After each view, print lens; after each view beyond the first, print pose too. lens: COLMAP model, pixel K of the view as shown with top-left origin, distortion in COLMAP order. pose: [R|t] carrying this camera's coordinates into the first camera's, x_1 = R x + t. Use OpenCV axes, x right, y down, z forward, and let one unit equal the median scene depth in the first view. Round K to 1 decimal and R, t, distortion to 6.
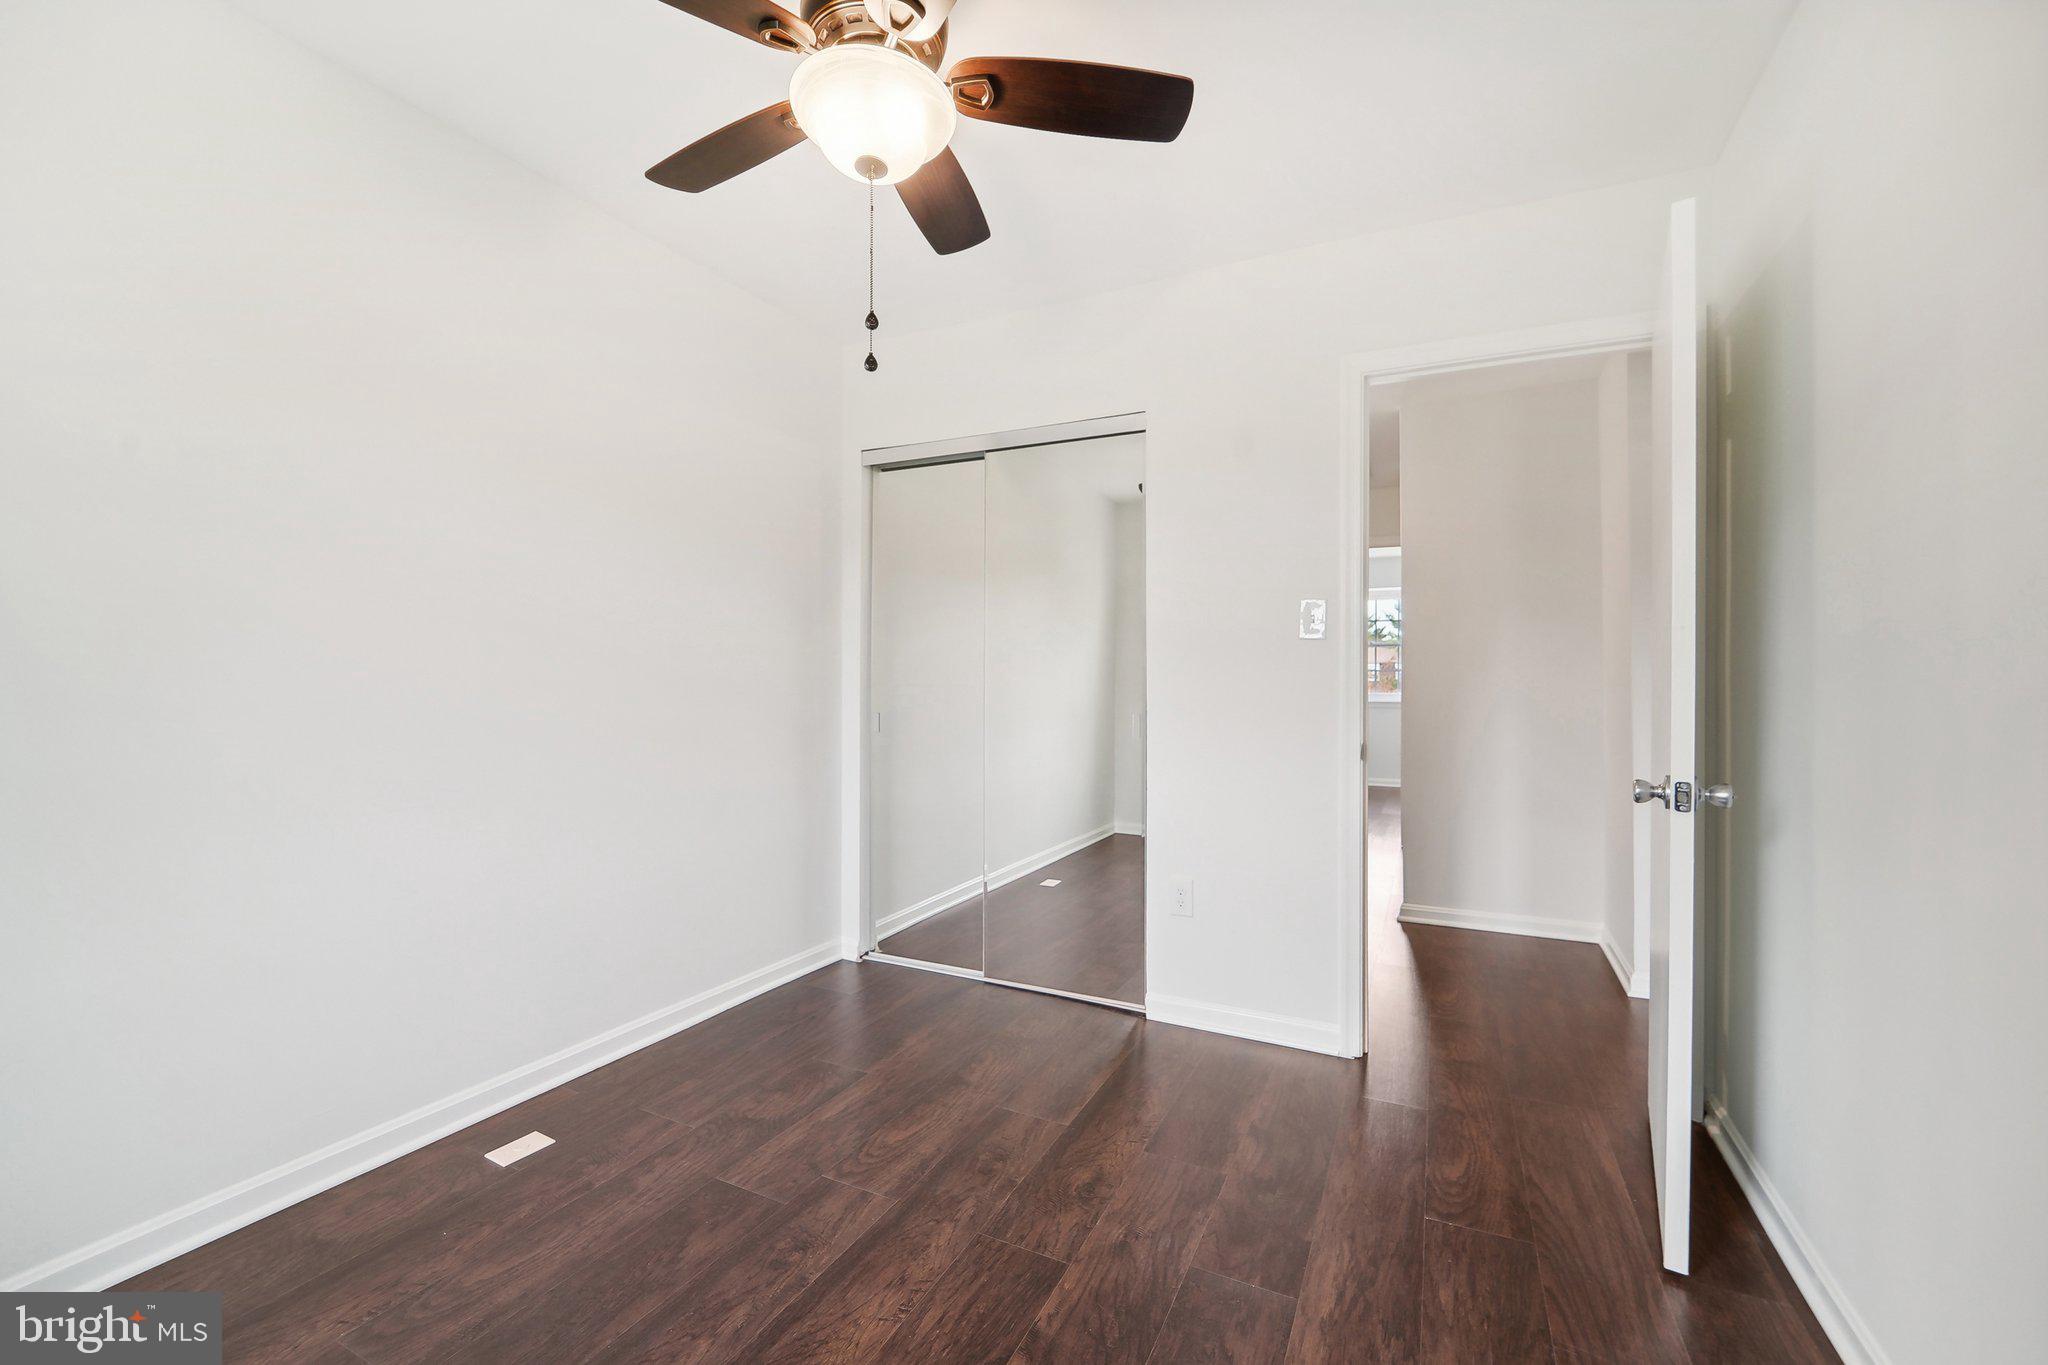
lens RADIAL K [[857.8, 0, 1019.0], [0, 857.8, 680.2], [0, 0, 1]] dist [-0.015005, 0.000404]
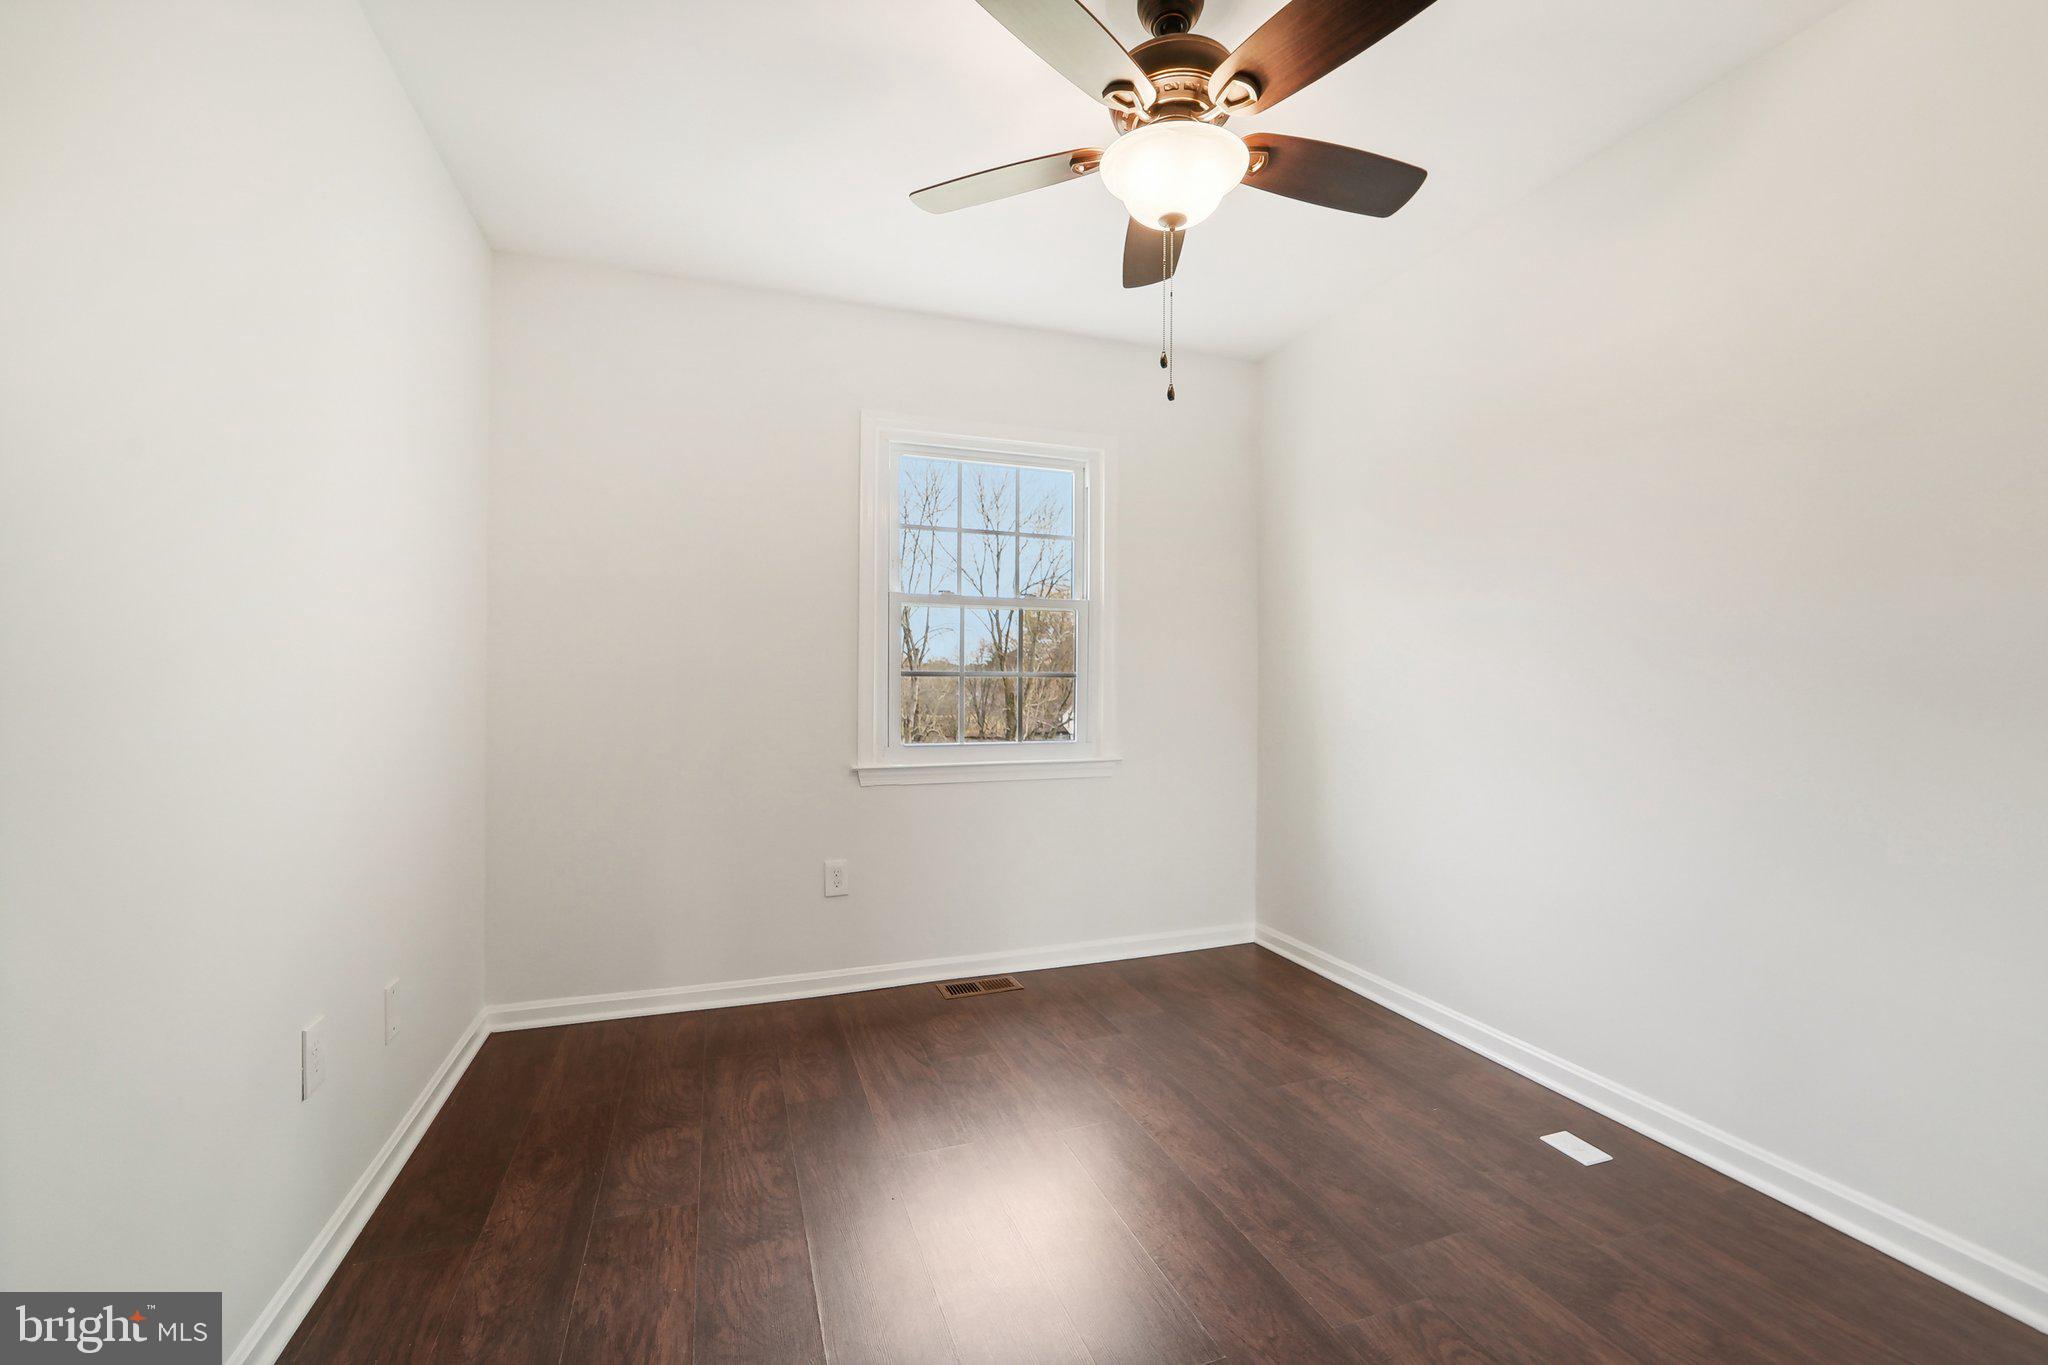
lens RADIAL K [[857.8, 0, 1027.8], [0, 857.8, 682.1], [0, 0, 1]] dist [-0.015005, 0.000404]
pose [[-0.695670, -0.008671, -0.718309, 0.646739], [-0.007675, 0.999960, -0.004639, 0.023007], [0.718320, 0.002286, -0.695709, 1.400057]]
